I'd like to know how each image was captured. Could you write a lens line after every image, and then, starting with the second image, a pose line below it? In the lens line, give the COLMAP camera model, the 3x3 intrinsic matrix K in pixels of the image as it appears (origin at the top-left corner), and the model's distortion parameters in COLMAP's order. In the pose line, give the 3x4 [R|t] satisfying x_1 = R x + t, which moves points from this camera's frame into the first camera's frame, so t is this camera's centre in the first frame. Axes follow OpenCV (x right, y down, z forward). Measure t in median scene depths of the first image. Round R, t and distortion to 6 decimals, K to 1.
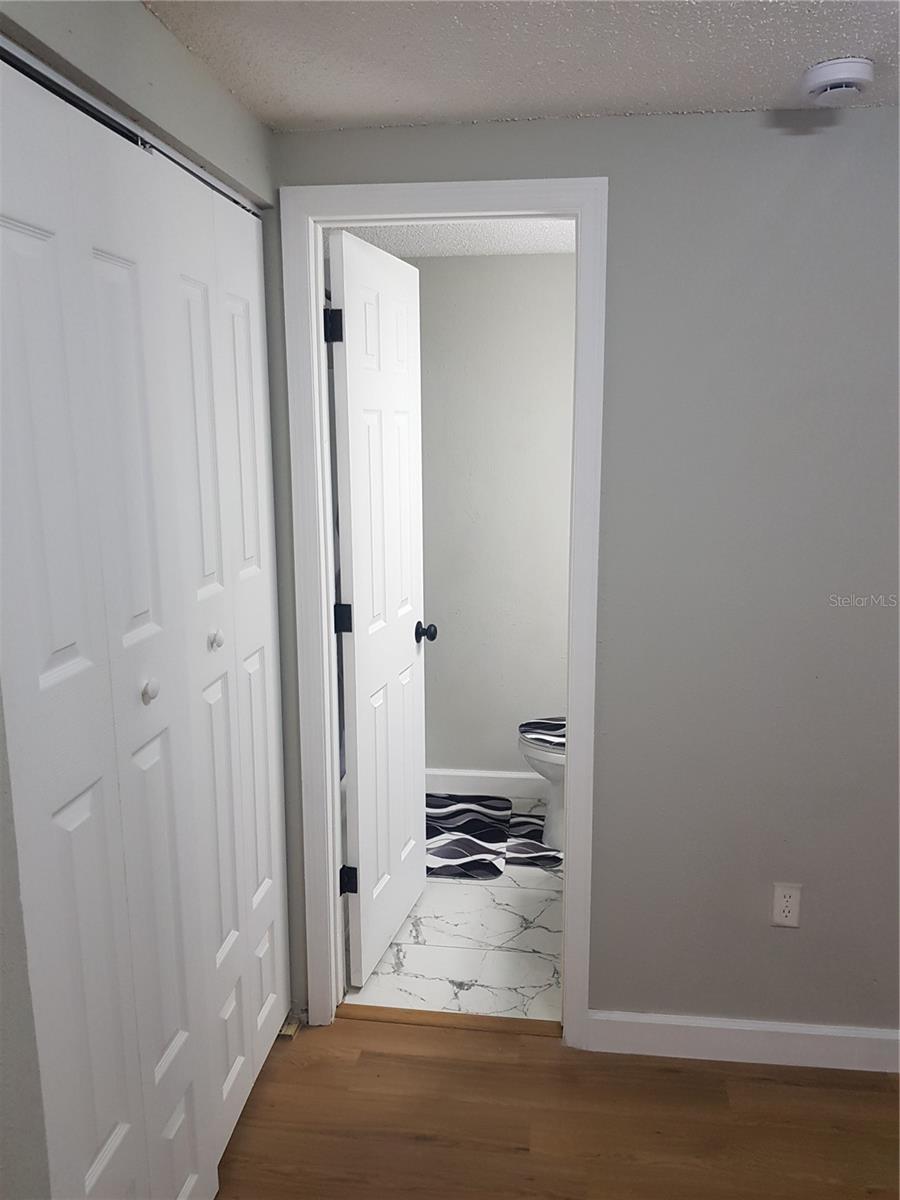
lens RADIAL K [[928.9, 0, 452.3], [0, 928.9, 604.4], [0, 0, 1]] dist [0.013280, -0.011506]
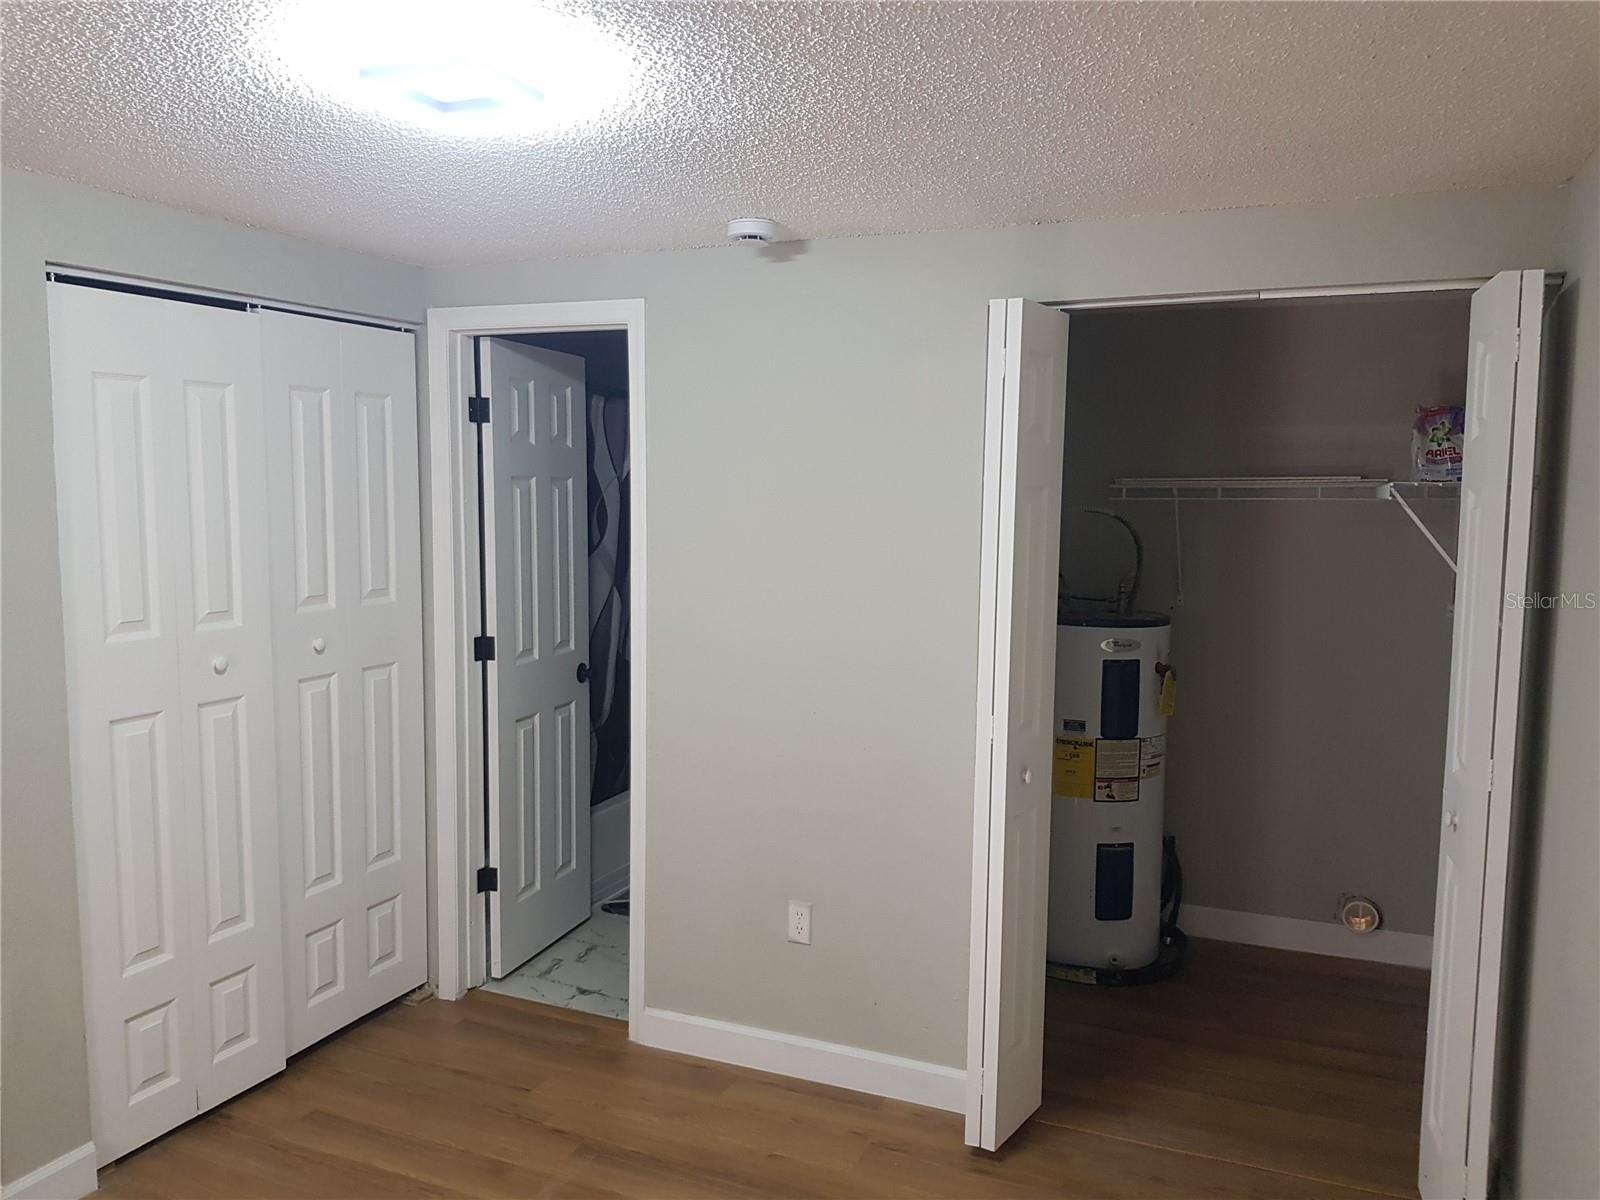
lens RADIAL K [[1238.6, 0, 795.8], [0, 1238.6, 587.9], [0, 0, 1]] dist [0.013280, -0.011506]
pose [[0.961573, 0.028350, -0.273081, 0.745657], [-0.052809, 0.995180, -0.082637, 0.049060], [0.269422, 0.093883, 0.958435, -0.450644]]
